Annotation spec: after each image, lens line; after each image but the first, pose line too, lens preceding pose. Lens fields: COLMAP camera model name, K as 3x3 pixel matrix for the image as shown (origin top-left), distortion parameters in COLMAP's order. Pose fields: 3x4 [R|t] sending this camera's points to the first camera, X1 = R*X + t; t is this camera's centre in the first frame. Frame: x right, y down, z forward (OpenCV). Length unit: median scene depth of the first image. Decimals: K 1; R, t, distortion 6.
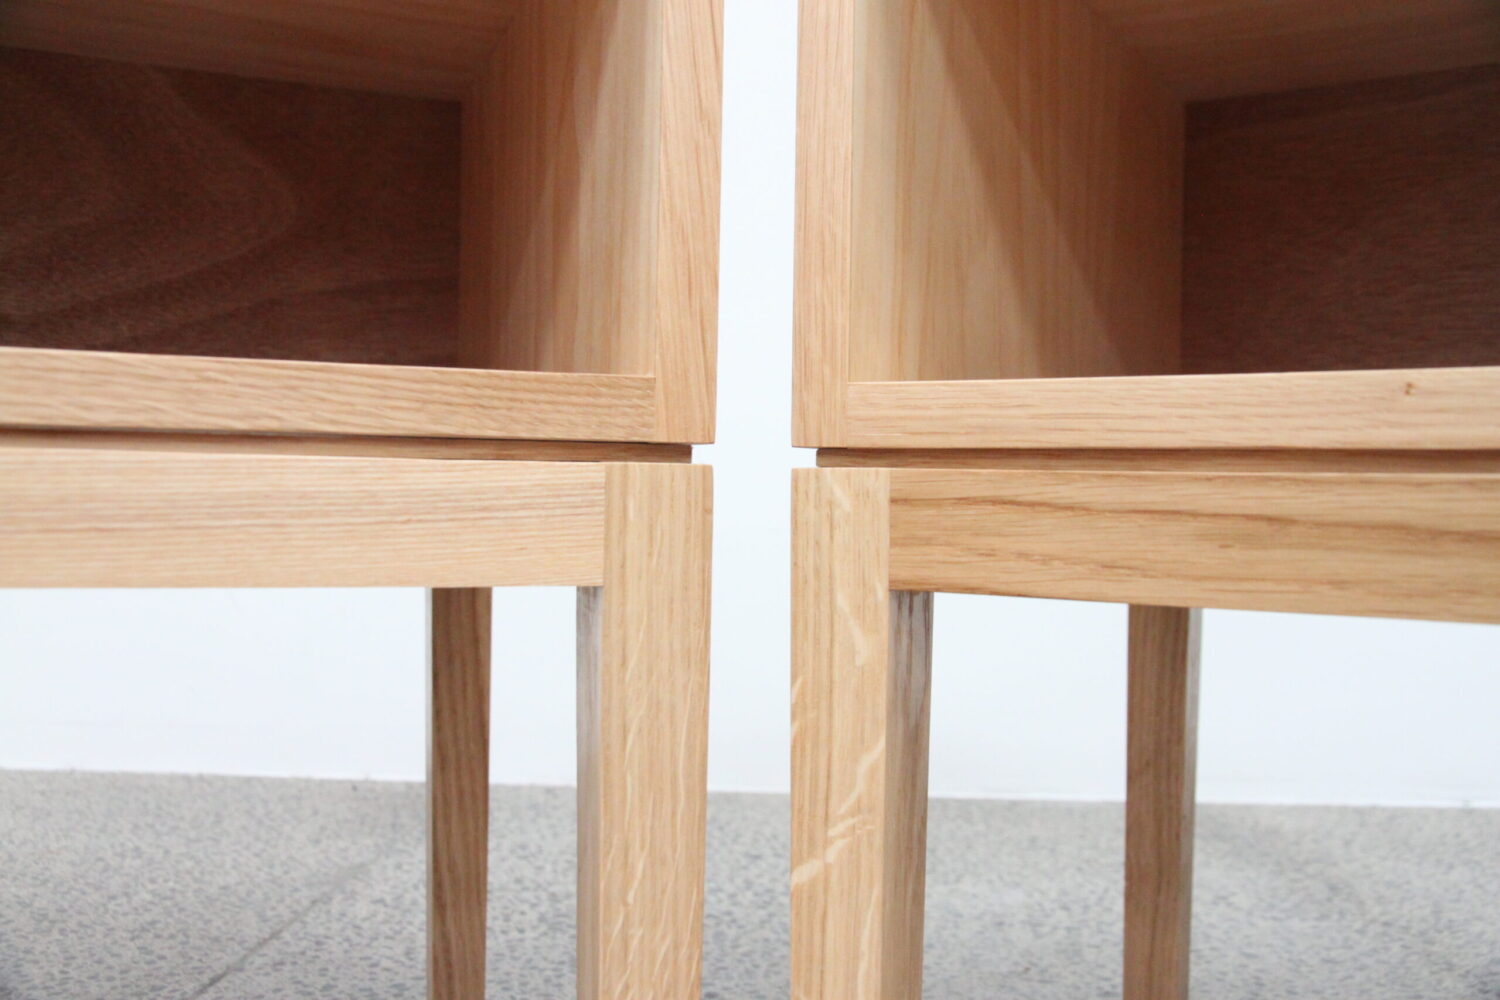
lens RADIAL K [[1387.1, 0, 750.0], [0, 1387.1, 500.0], [0, 0, 1]] dist [-0.037540, 0.144111]
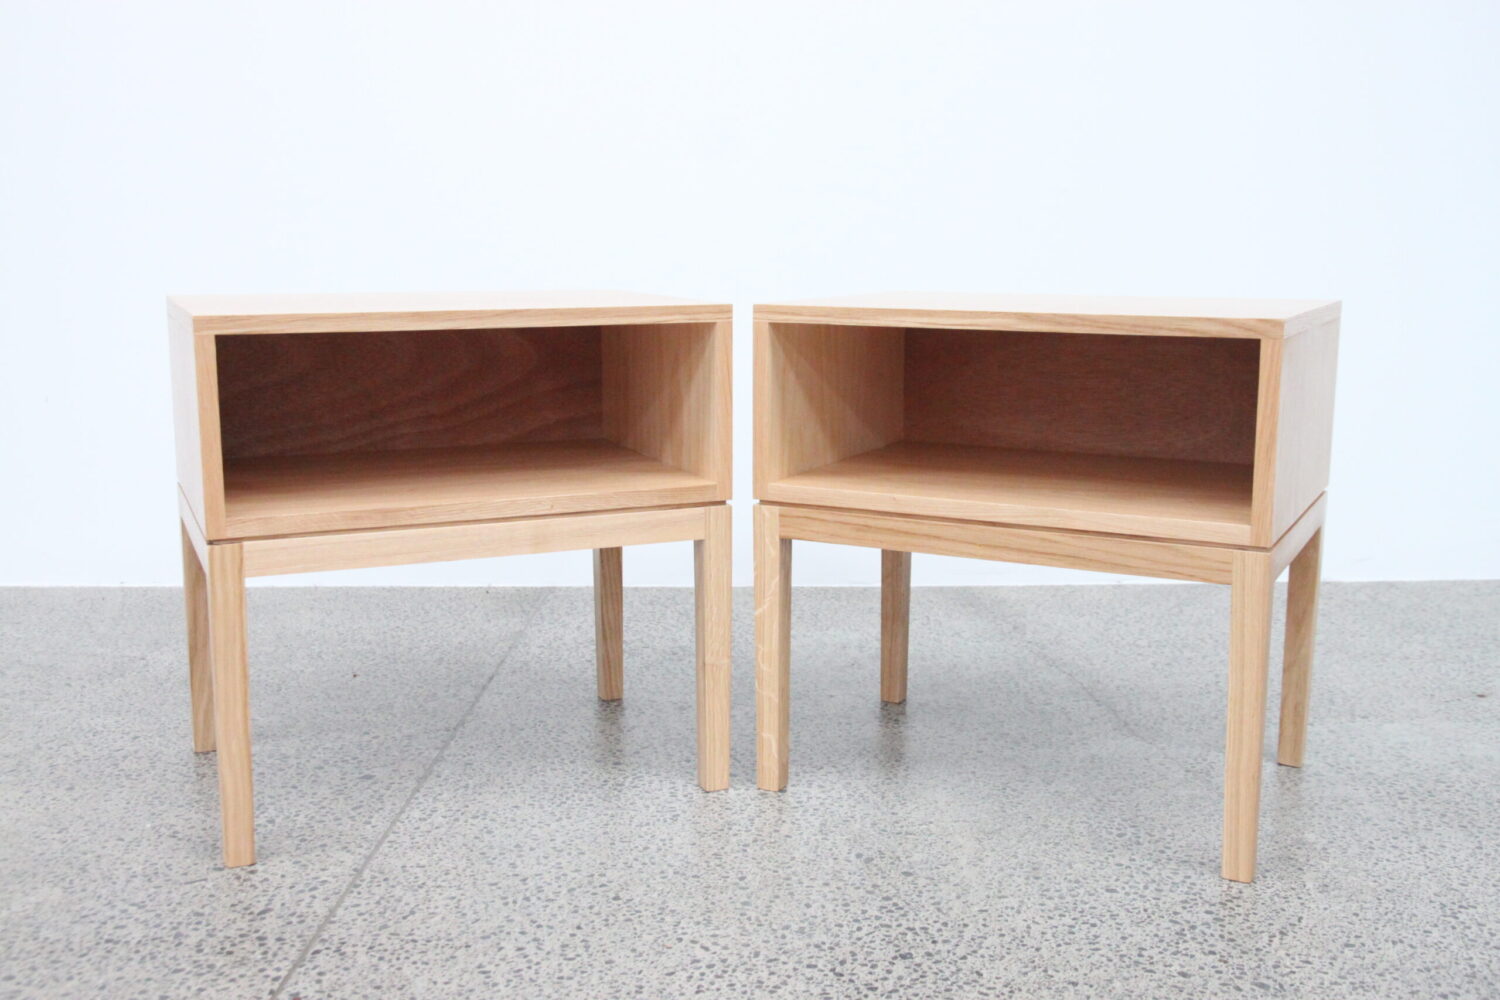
lens RADIAL K [[1530.5, 0, 743.1], [0, 1530.5, 500.5], [0, 0, 1]] dist [0.002471, 0.097214]
pose [[0.998409, -0.025745, 0.050163, -0.195212], [0.017705, 0.987819, 0.154595, -0.647905], [-0.053532, -0.153460, 0.986704, -2.943950]]
